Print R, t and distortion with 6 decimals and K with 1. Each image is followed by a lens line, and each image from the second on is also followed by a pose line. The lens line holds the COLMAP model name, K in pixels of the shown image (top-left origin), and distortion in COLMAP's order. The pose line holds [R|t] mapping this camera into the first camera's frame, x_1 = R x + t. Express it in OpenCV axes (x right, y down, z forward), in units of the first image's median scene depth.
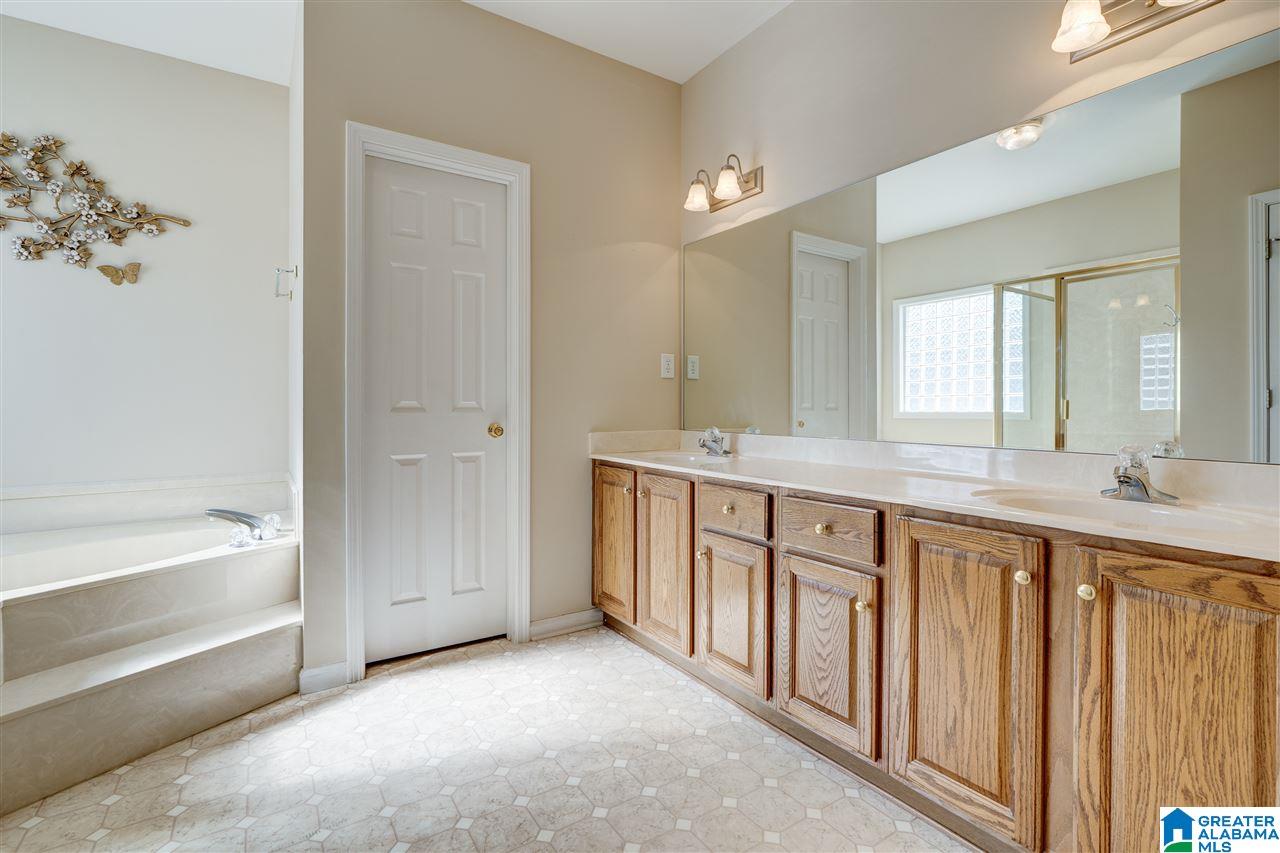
lens RADIAL K [[584.4, 0, 634.5], [0, 584.4, 414.0], [0, 0, 1]] dist [0.004907, 0.000741]
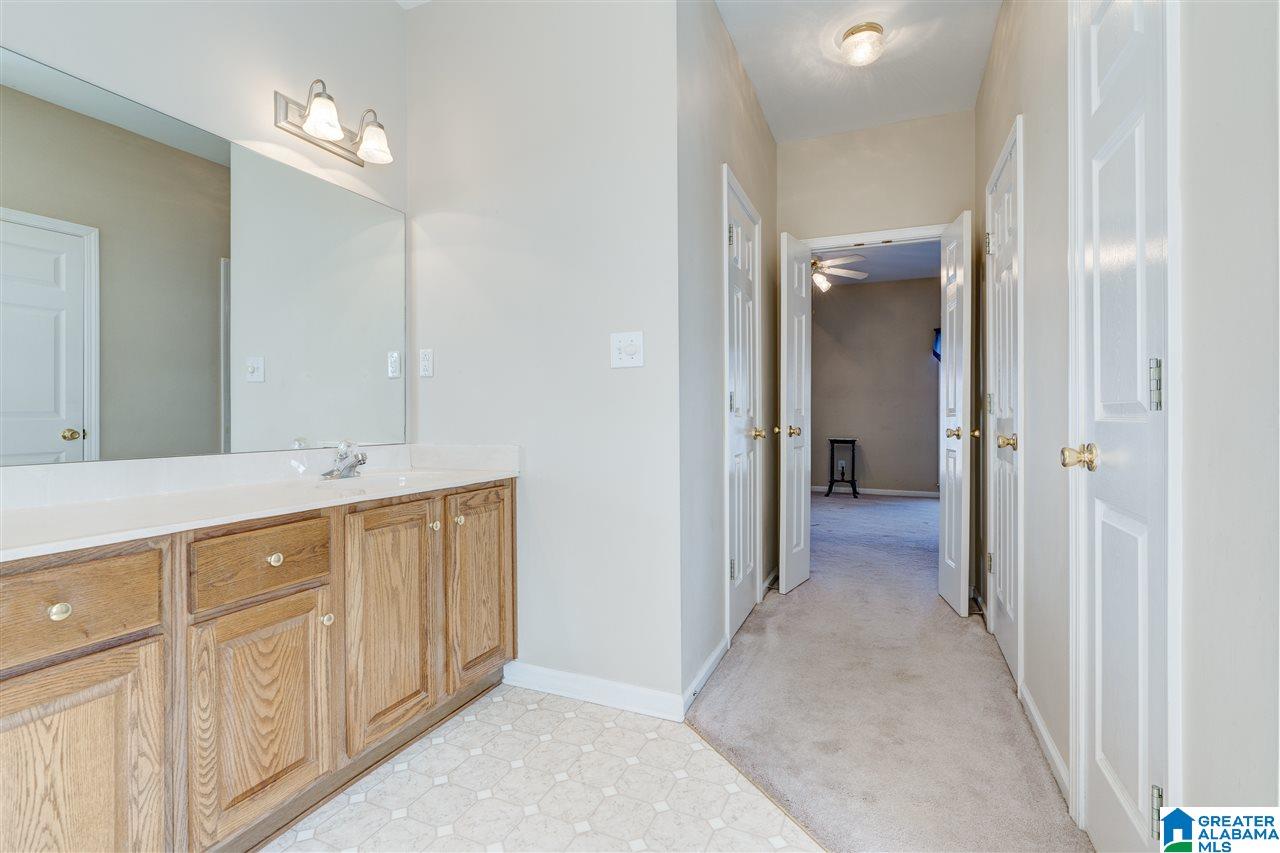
lens RADIAL K [[584.4, 0, 635.8], [0, 584.4, 420.4], [0, 0, 1]] dist [0.004907, 0.000741]
pose [[-0.542283, -0.001430, 0.840195, -0.801983], [0.015141, 0.999820, 0.011473, -0.002249], [-0.840059, 0.018943, -0.542164, 1.251661]]
